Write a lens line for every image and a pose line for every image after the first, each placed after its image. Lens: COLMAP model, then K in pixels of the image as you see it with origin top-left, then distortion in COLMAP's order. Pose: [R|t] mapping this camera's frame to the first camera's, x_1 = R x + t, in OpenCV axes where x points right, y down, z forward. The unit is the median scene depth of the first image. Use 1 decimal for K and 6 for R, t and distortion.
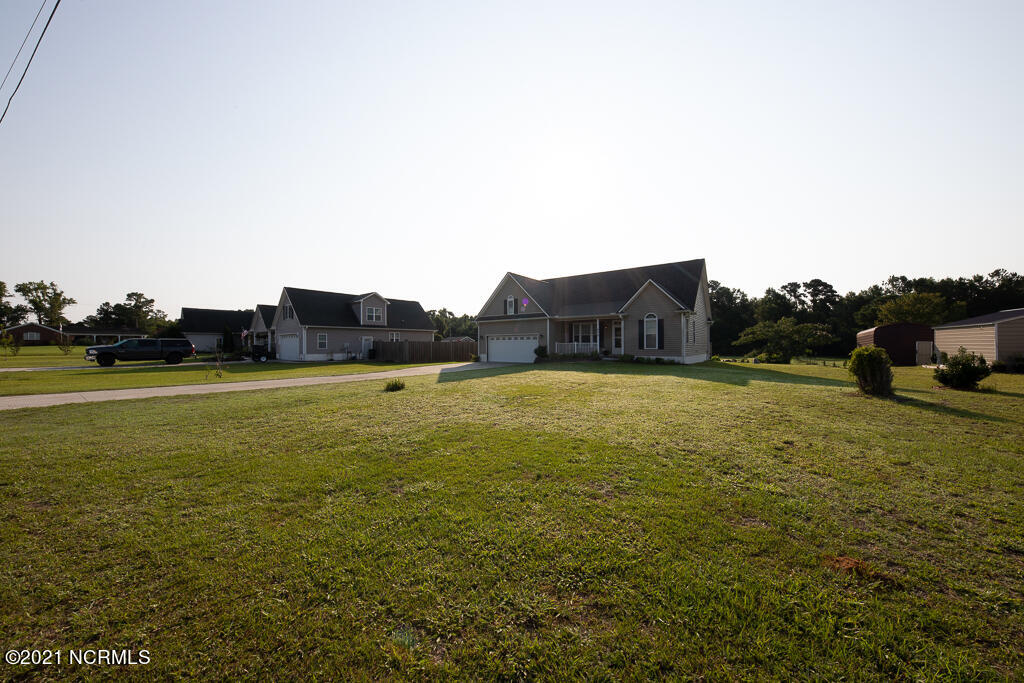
lens RADIAL K [[360.3, 0, 503.0], [0, 360.3, 337.9], [0, 0, 1]] dist [0.010068, -0.001782]
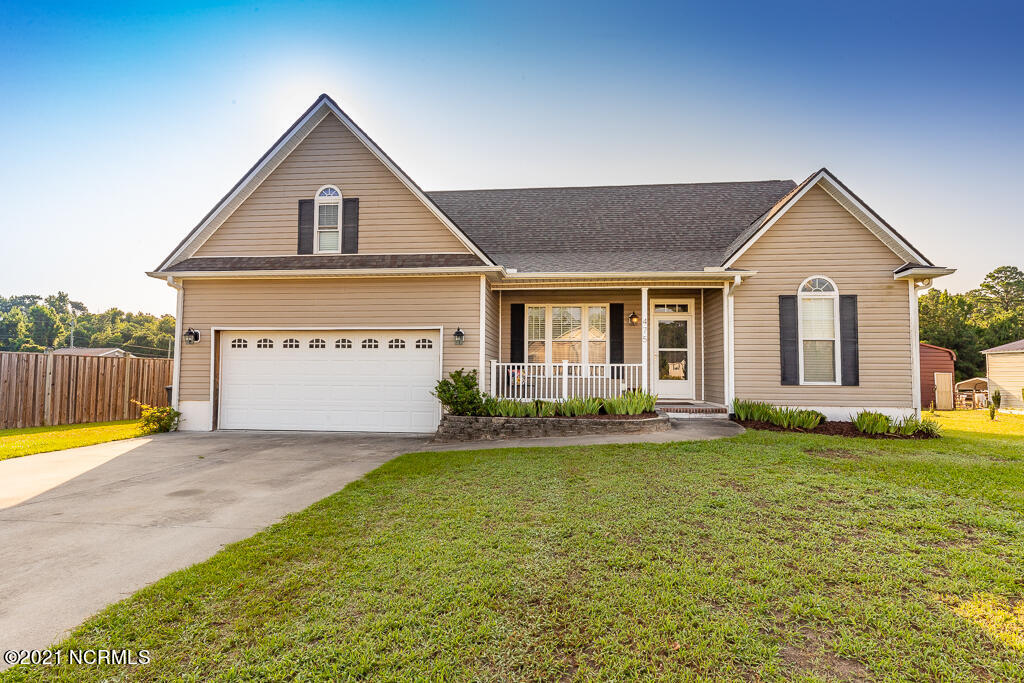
lens RADIAL K [[531.5, 0, 512.5], [0, 531.5, 341.2], [0, 0, 1]] dist [0.001301, -0.001529]
pose [[0.856945, 0.042887, 0.513621, -0.132502], [-0.021591, 0.998644, -0.047362, 0.034567], [-0.514956, 0.029497, 0.856709, 1.268785]]
